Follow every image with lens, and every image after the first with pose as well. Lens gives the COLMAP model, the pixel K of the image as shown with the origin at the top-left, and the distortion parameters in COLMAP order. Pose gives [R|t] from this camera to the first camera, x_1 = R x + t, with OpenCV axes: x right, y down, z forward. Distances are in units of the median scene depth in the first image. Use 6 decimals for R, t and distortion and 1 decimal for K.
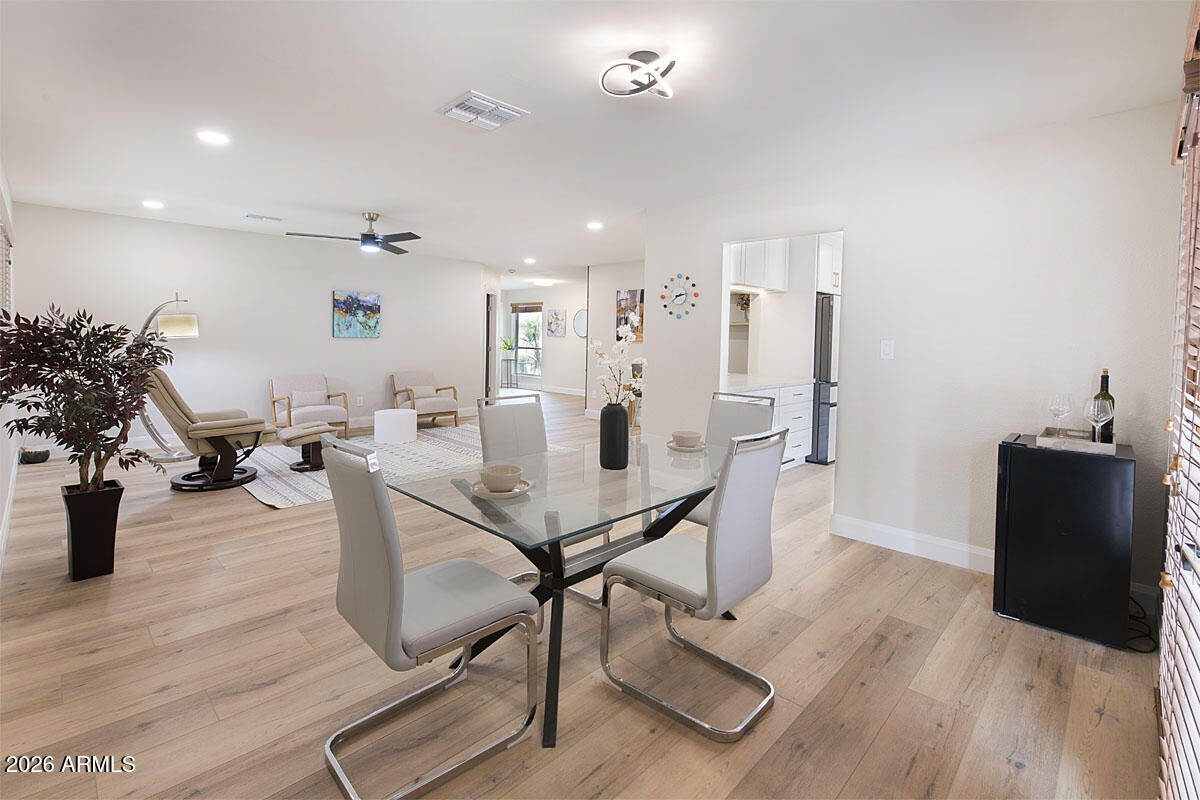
lens RADIAL K [[529.6, 0, 602.3], [0, 529.6, 347.7], [0, 0, 1]] dist [0.000066, -0.000085]
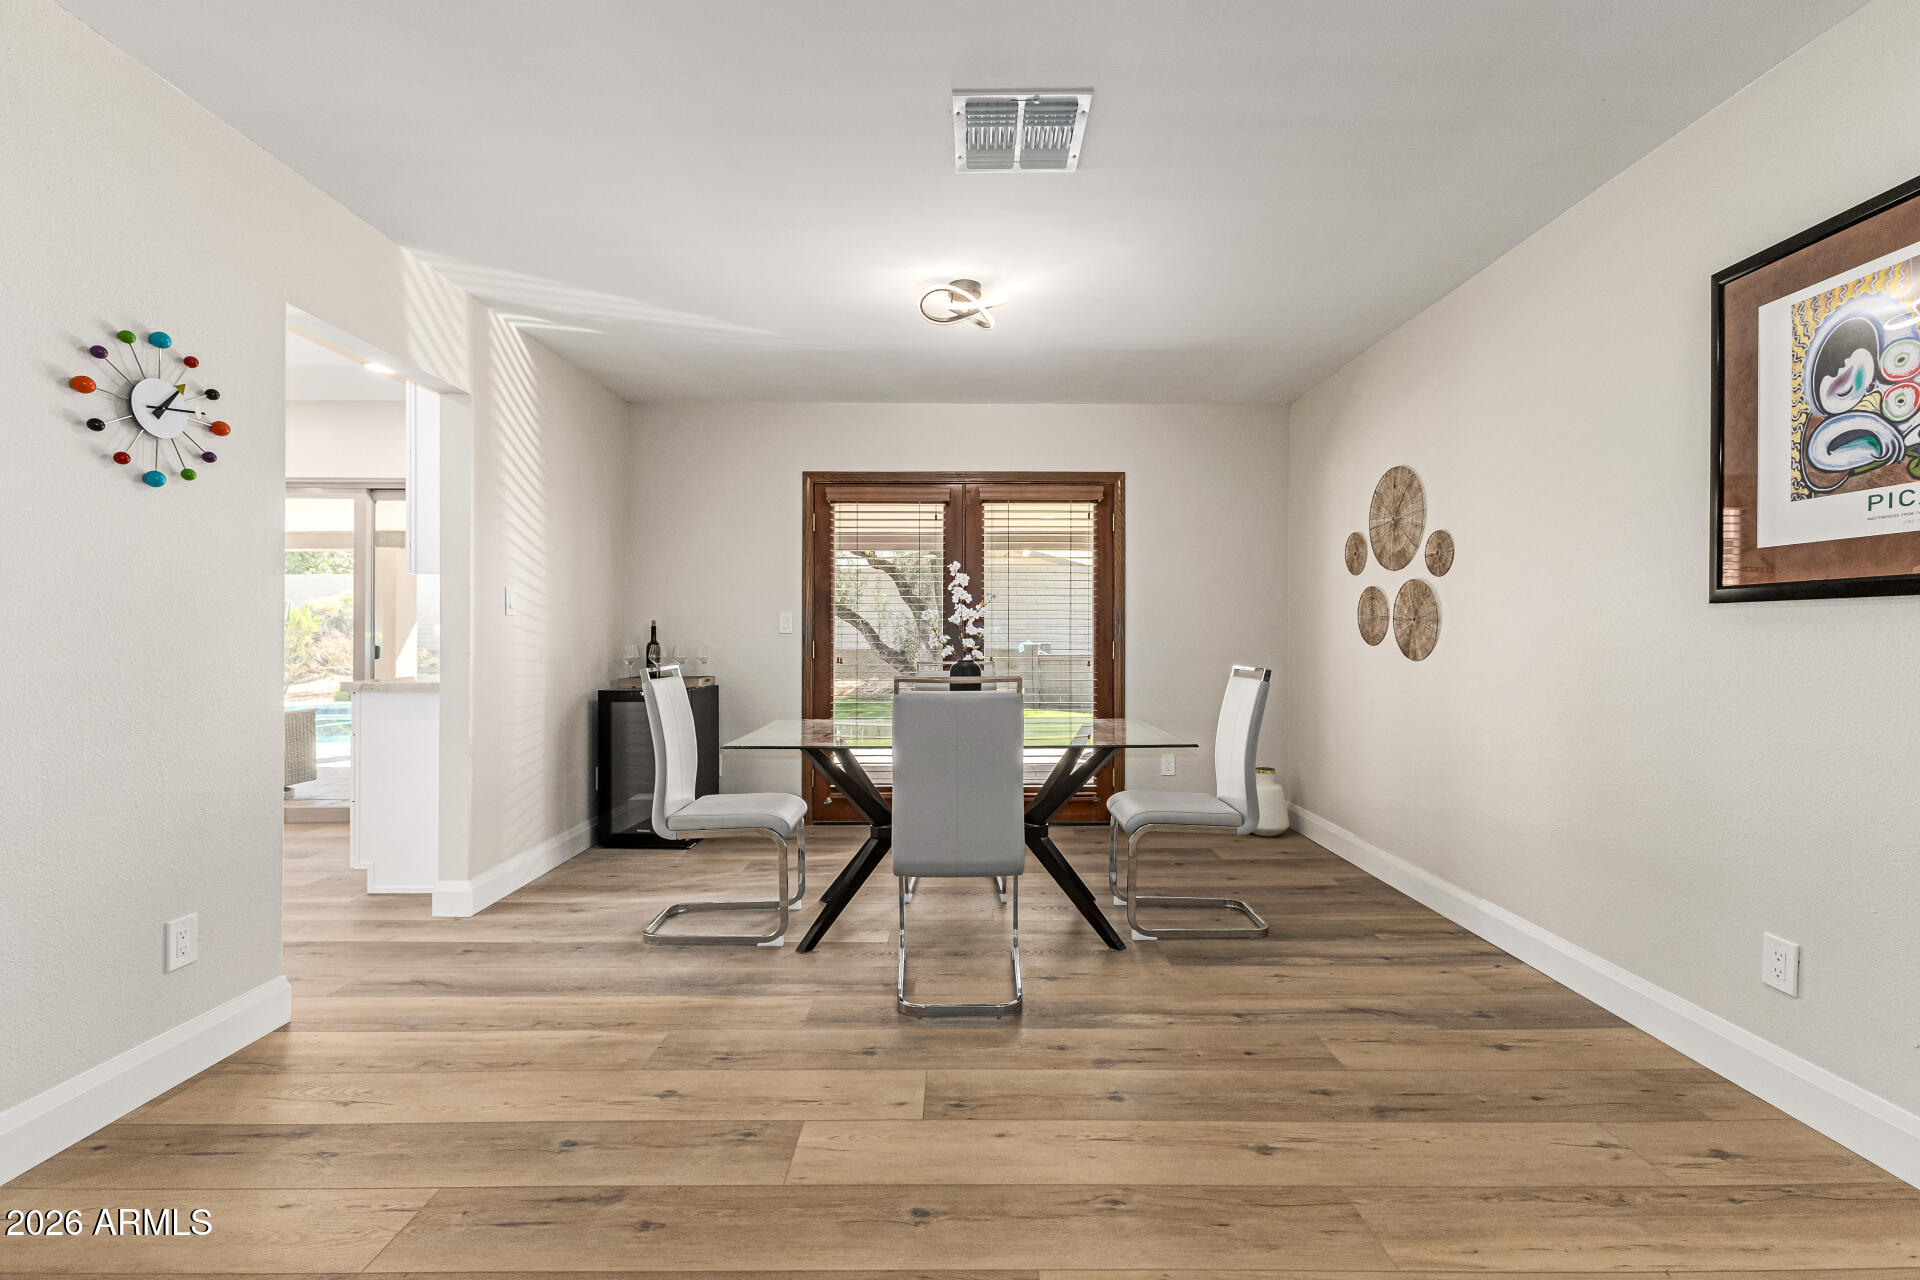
lens RADIAL K [[841.7, 0, 960.0], [0, 841.7, 640.0], [0, 0, 1]] dist [0.001881, 0.000300]
pose [[-0.695450, -0.020429, 0.718284, -0.672322], [0.001888, 0.999540, 0.030256, 0.021672], [-0.718572, 0.022398, -0.695092, 1.393345]]
